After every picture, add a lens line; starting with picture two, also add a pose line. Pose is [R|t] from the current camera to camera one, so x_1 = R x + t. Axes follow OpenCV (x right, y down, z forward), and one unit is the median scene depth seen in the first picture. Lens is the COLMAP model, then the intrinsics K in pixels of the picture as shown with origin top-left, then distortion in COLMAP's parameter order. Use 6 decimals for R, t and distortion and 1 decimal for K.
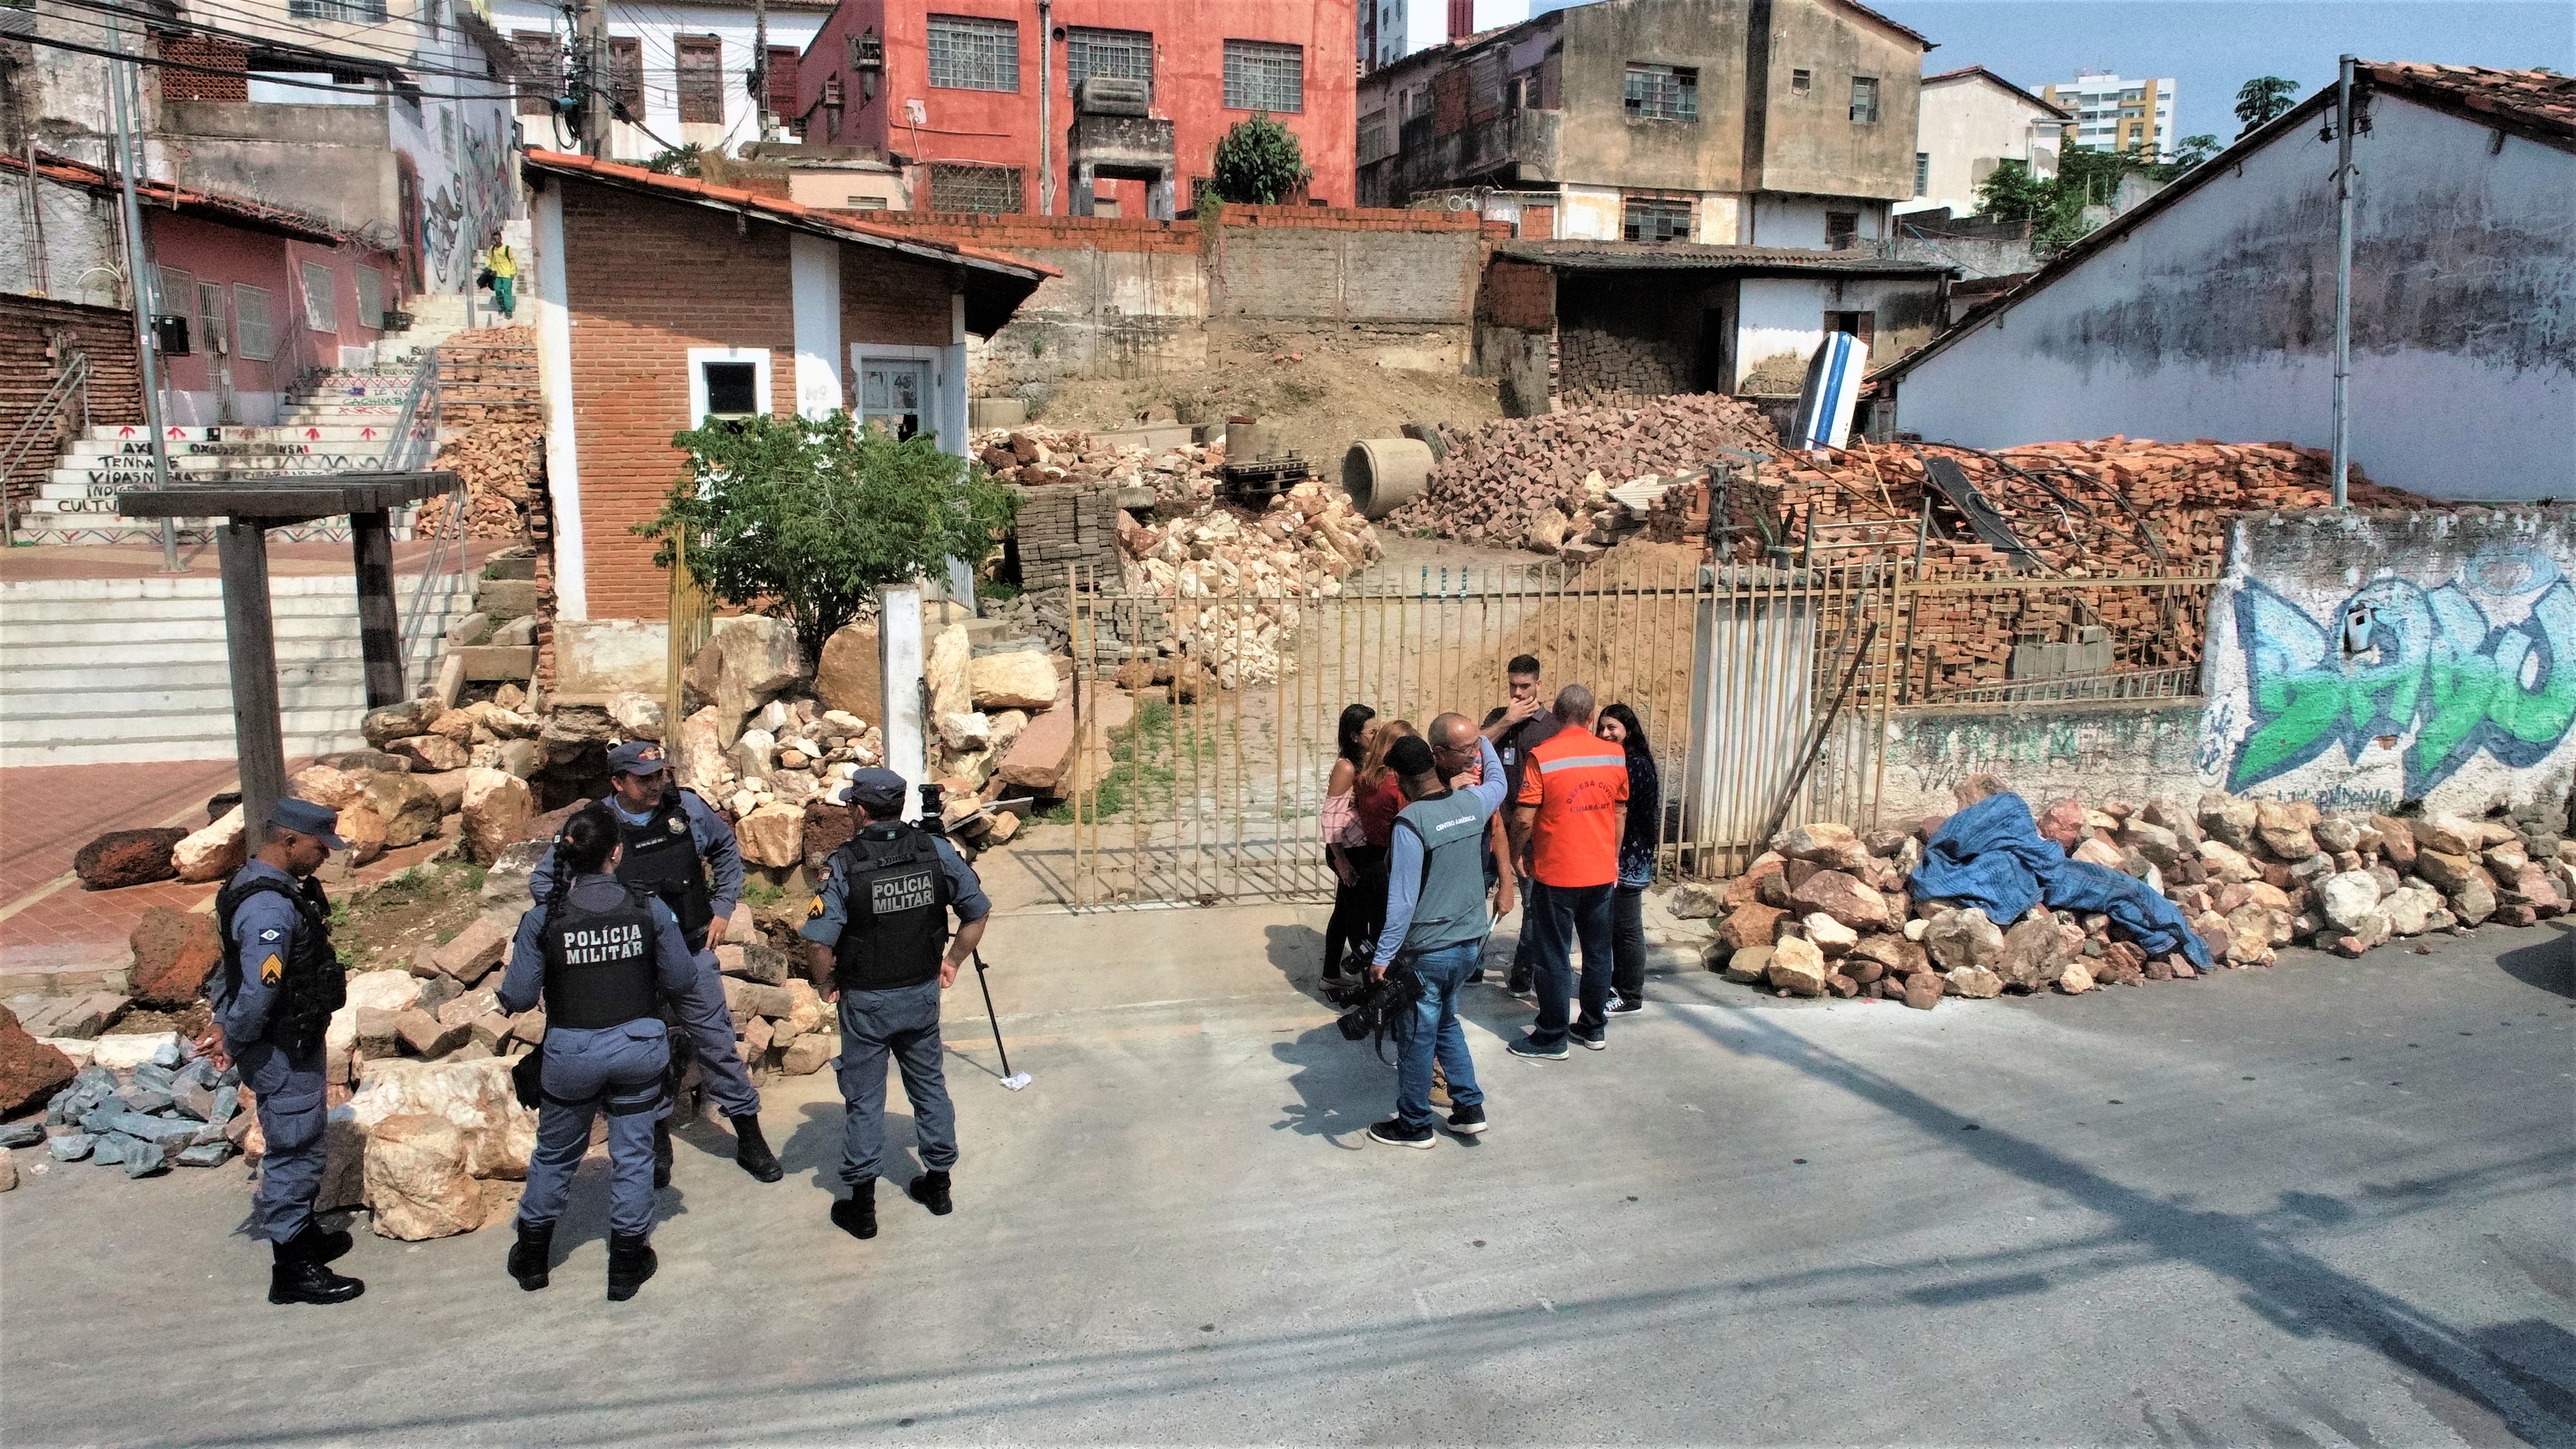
lens RADIAL K [[1728.3, 0, 1288.3], [0, 1728.3, 731.3], [0, 0, 1]] dist [-0.013730, -0.003232]
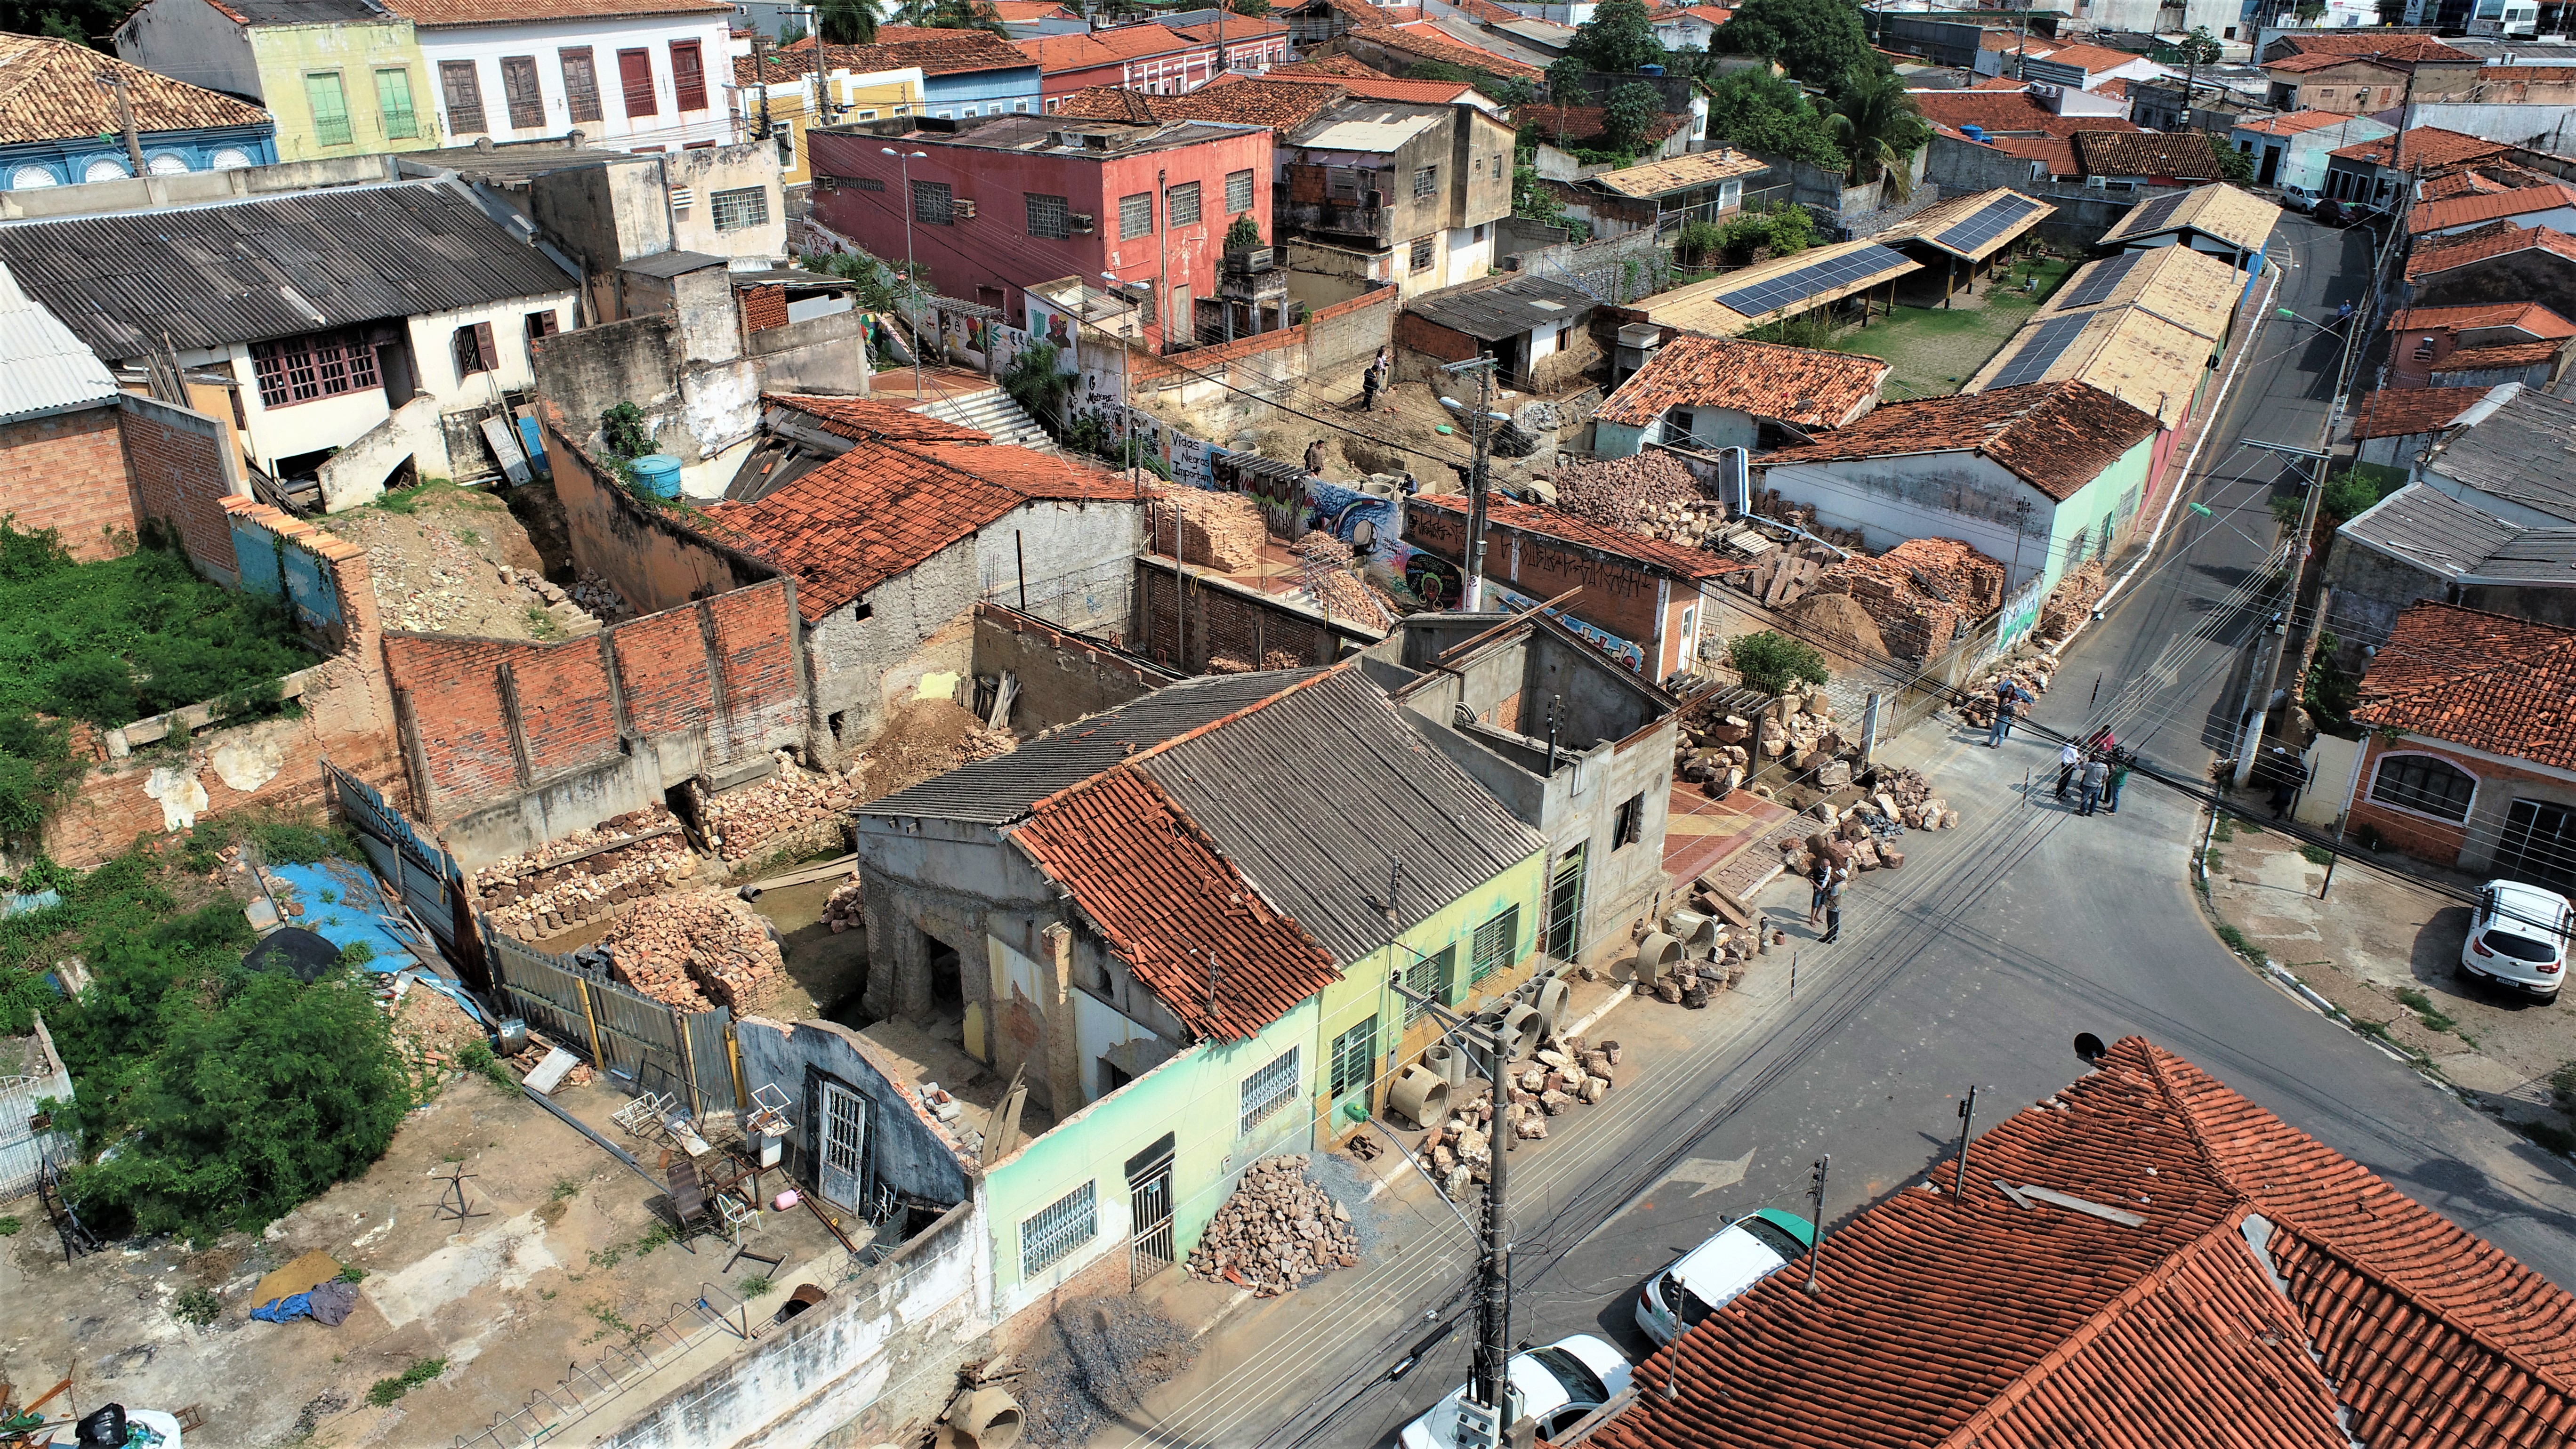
lens RADIAL K [[1728.3, 0, 1288.3], [0, 1728.3, 731.3], [0, 0, 1]] dist [-0.013730, -0.003232]
pose [[0.811620, -0.249859, 0.528057, -1.130025], [0.095677, 0.948566, 0.301776, -0.438125], [-0.576298, -0.194404, 0.793780, -0.523314]]
